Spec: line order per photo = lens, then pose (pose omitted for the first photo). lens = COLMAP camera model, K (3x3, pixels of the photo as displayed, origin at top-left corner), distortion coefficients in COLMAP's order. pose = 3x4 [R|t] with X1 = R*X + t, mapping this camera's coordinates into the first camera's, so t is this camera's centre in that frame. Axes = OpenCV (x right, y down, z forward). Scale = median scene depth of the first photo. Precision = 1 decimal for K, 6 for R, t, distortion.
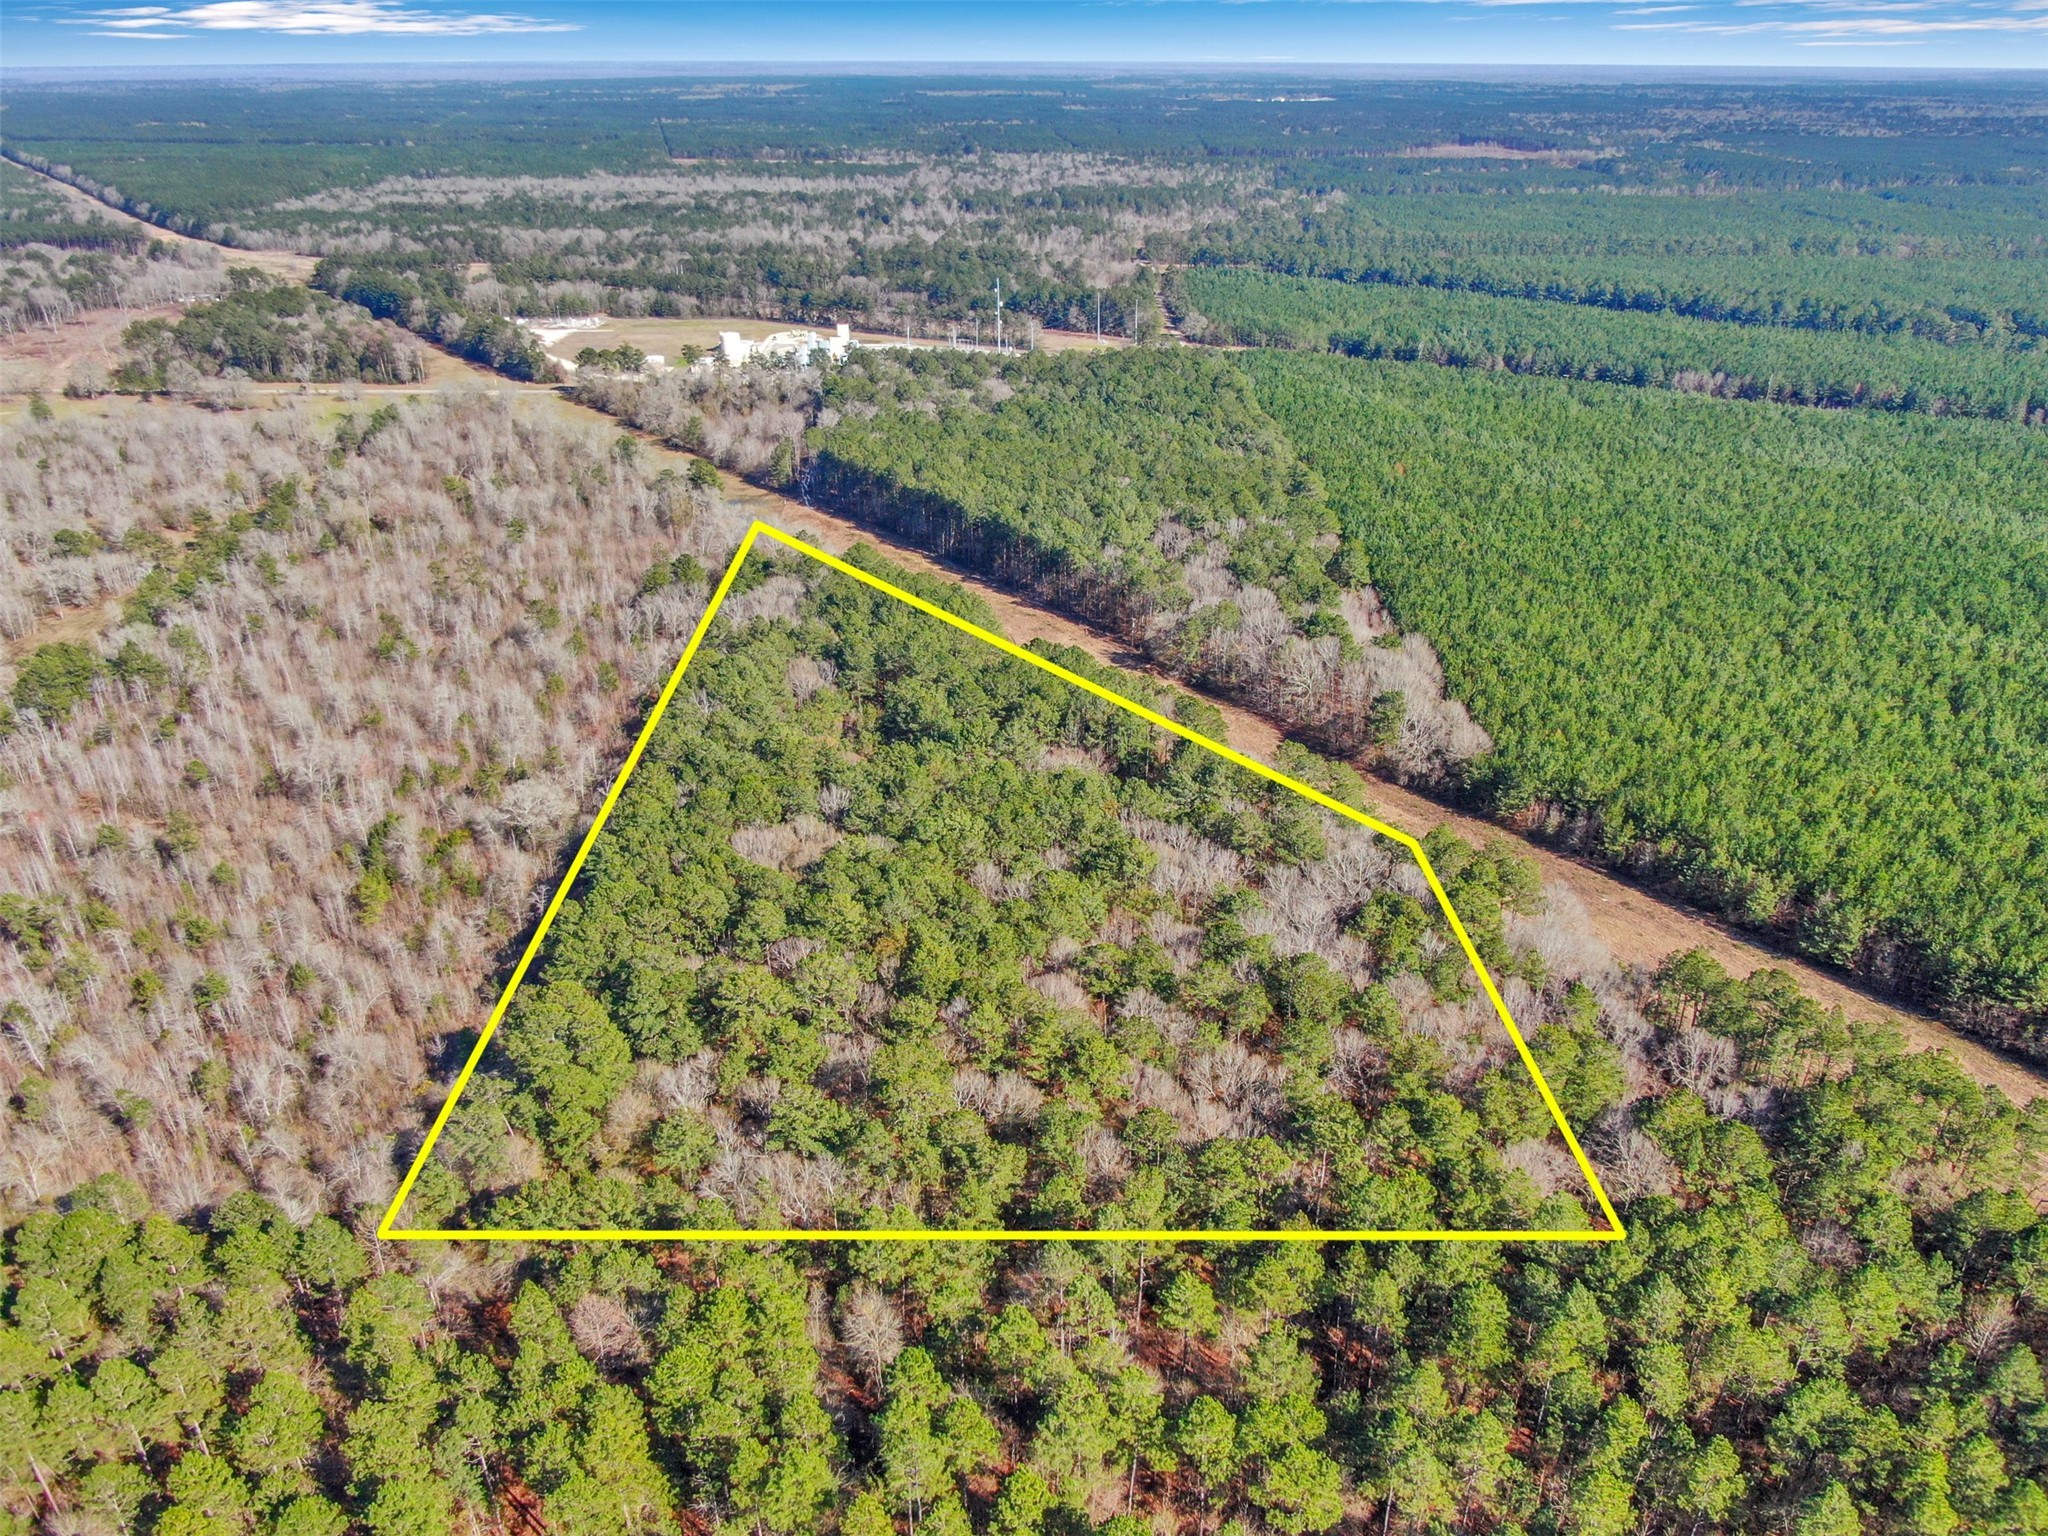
lens RADIAL K [[1478.7, 0, 1025.7], [0, 1478.7, 772.4], [0, 0, 1]] dist [-0.016228, -0.000566]
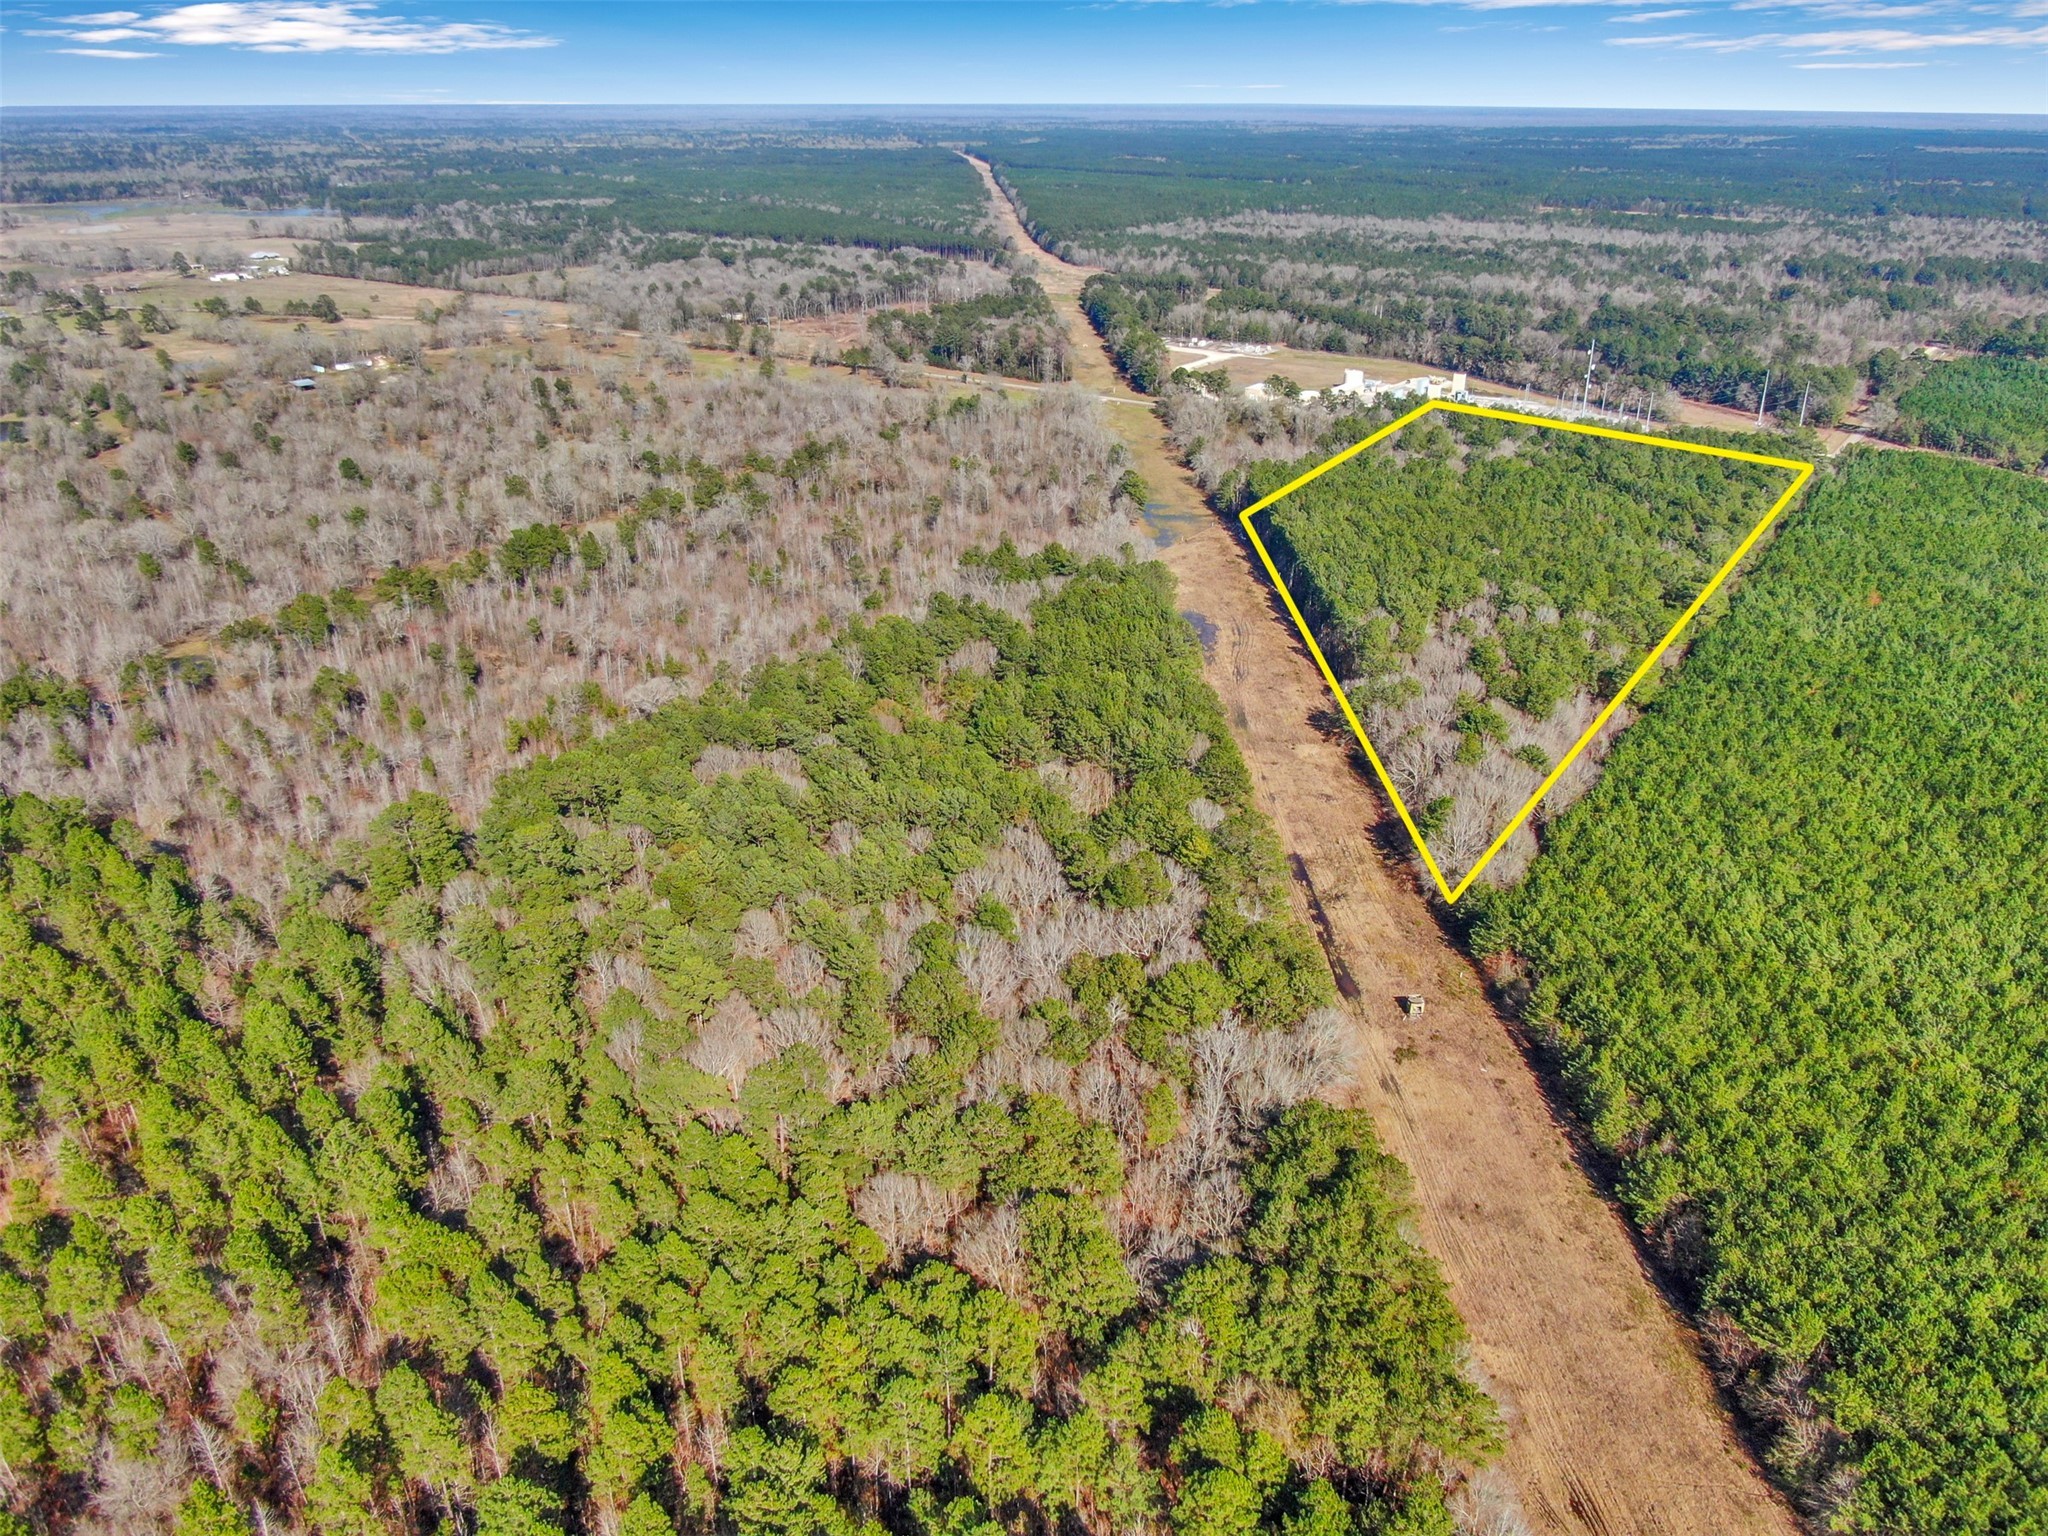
lens RADIAL K [[1478.7, 0, 1023.4], [0, 1478.7, 767.6], [0, 0, 1]] dist [-0.016228, -0.000566]
pose [[0.816846, 0.238478, -0.525252, 0.197357], [-0.253630, 0.966287, 0.044286, -0.018220], [0.518106, 0.097045, 0.849793, 0.037126]]
